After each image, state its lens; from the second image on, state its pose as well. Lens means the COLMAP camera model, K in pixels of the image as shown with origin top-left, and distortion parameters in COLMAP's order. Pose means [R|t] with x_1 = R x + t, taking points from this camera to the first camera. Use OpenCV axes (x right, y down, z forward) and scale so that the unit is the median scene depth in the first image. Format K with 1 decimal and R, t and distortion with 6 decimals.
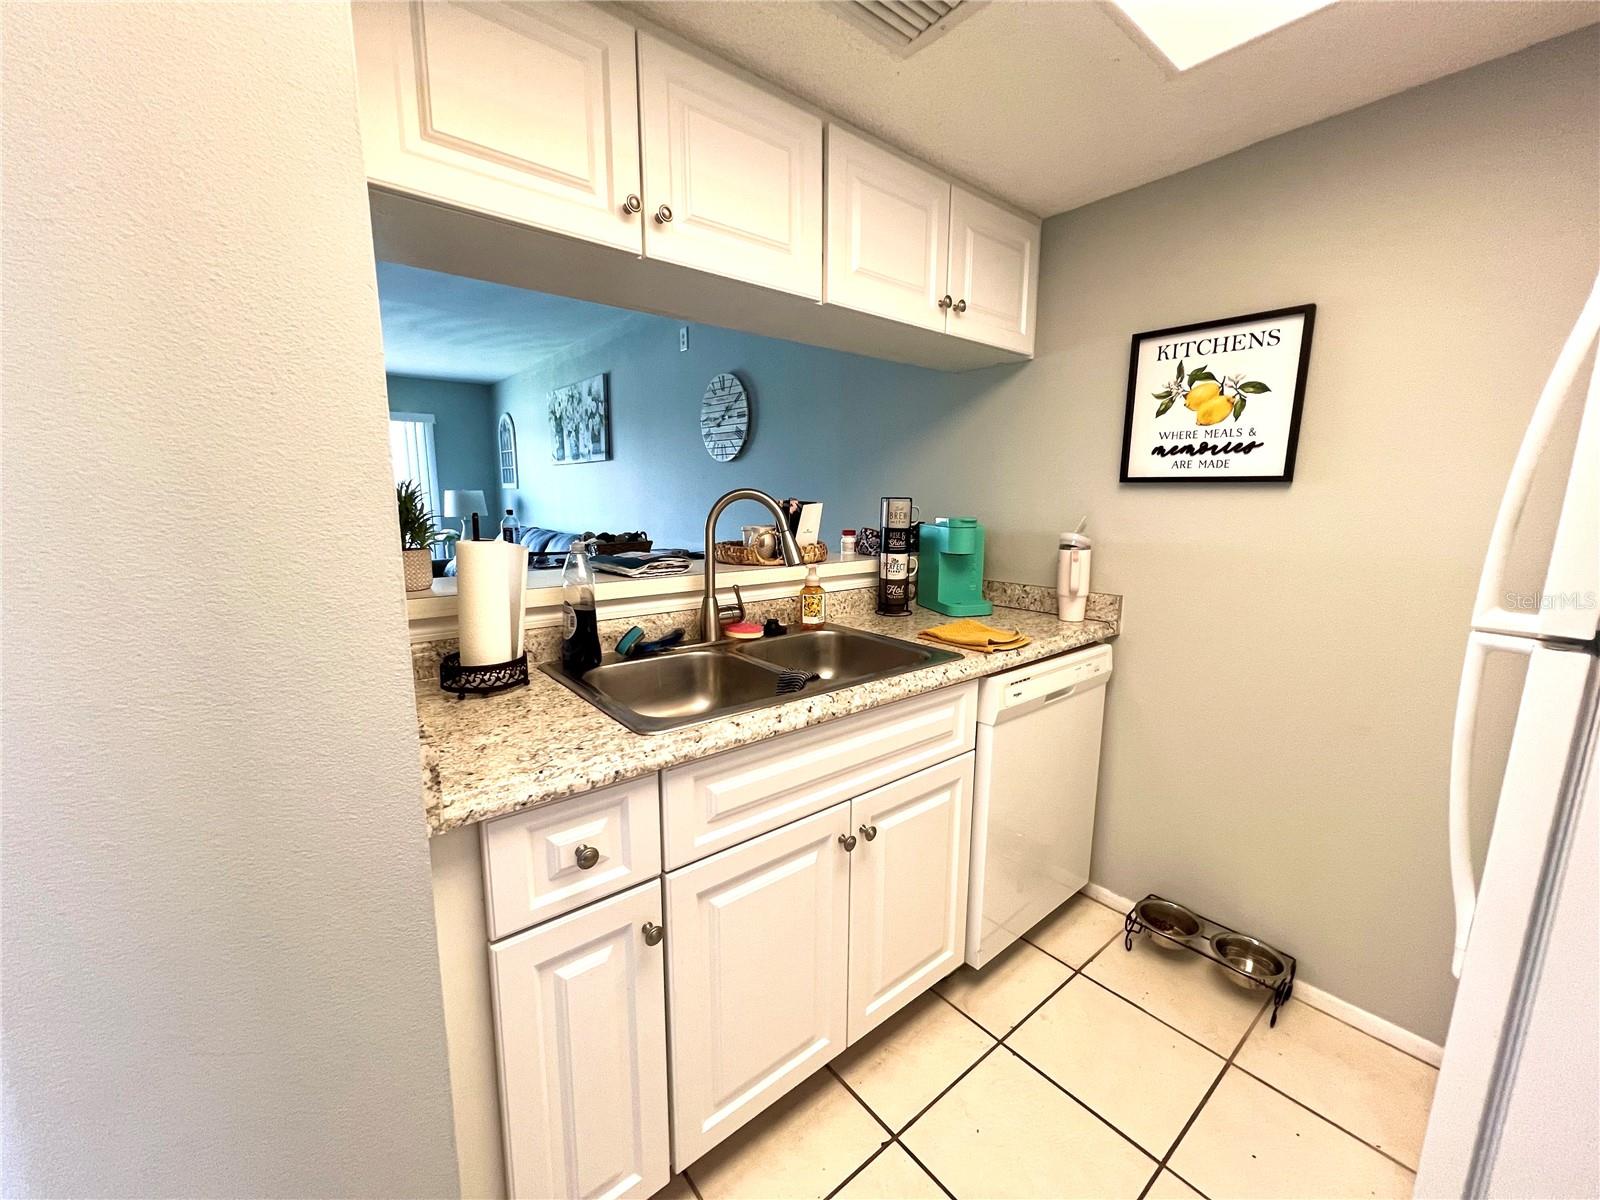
lens RADIAL K [[633.4, 0, 801.7], [0, 633.4, 603.4], [0, 0, 1]] dist [-0.006481, 0.000054]
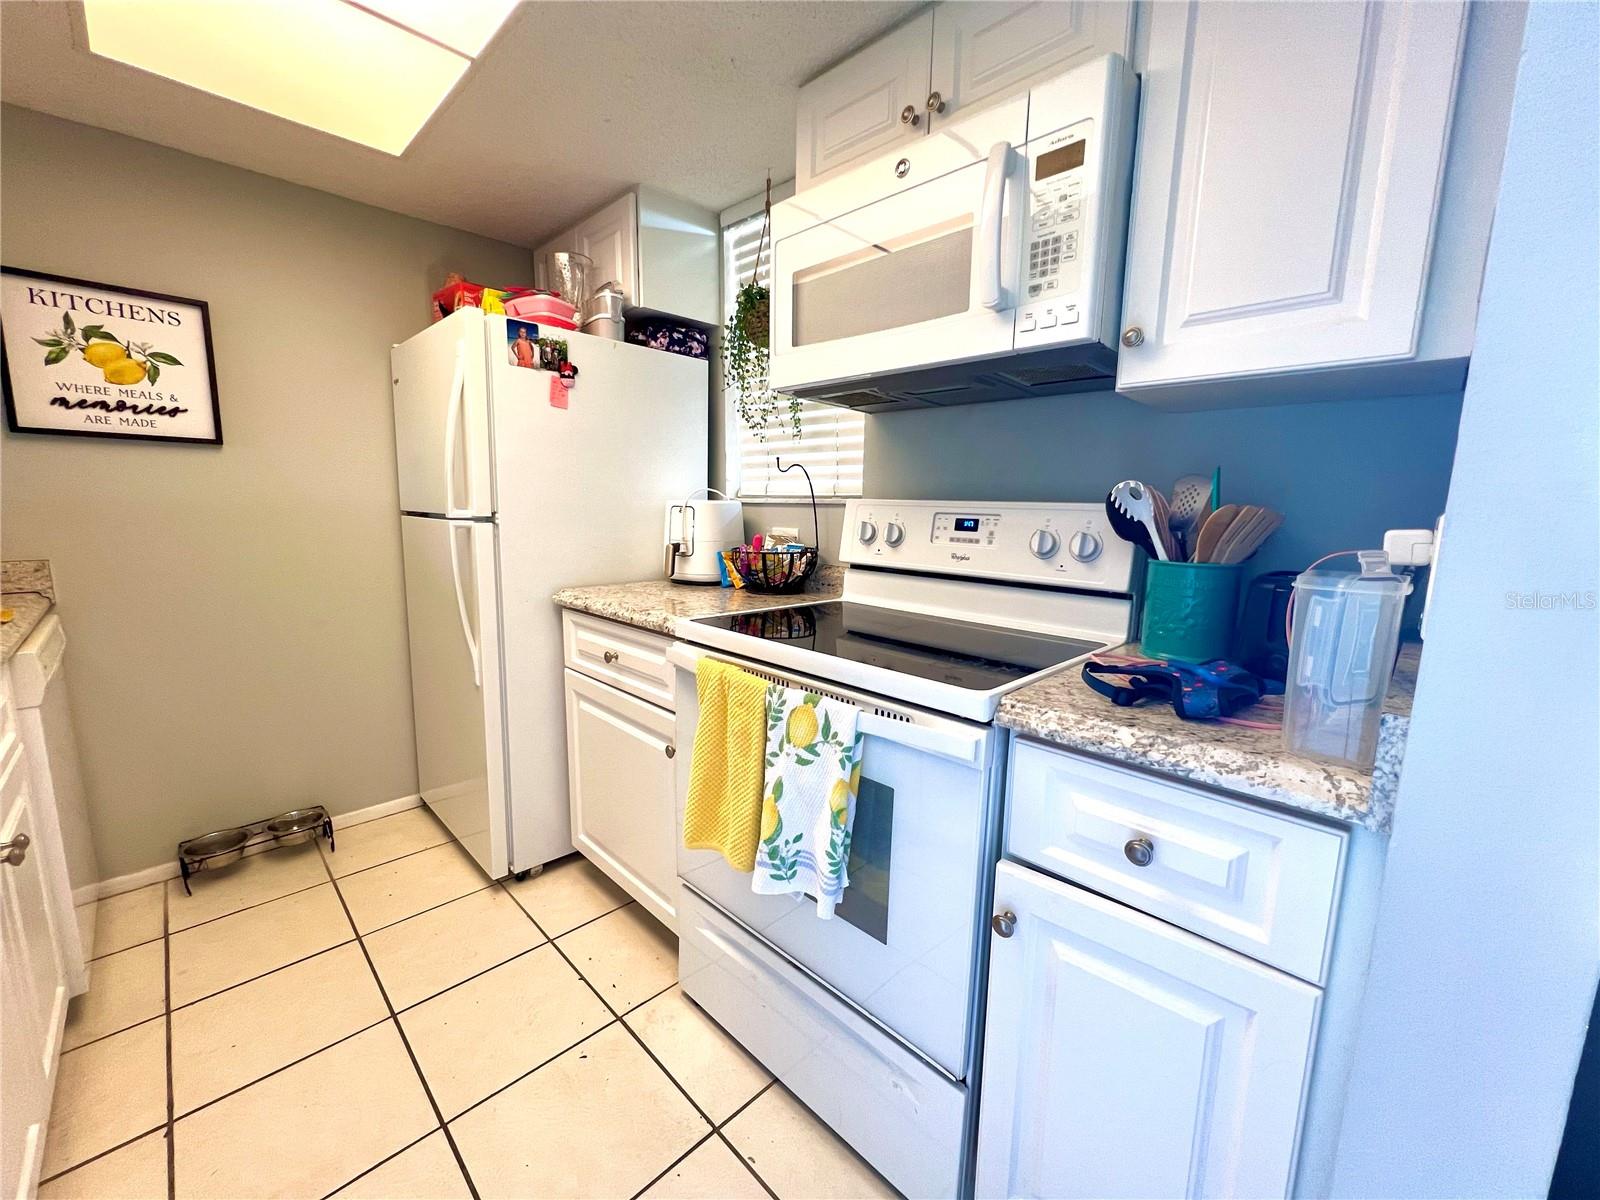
lens RADIAL K [[633.4, 0, 801.6], [0, 633.4, 602.7], [0, 0, 1]] dist [-0.006481, 0.000054]
pose [[-0.098148, -0.164595, 0.981466, -0.562523], [0.147587, 0.972915, 0.177920, 0.053918], [-0.984167, 0.162314, -0.071197, 0.015242]]
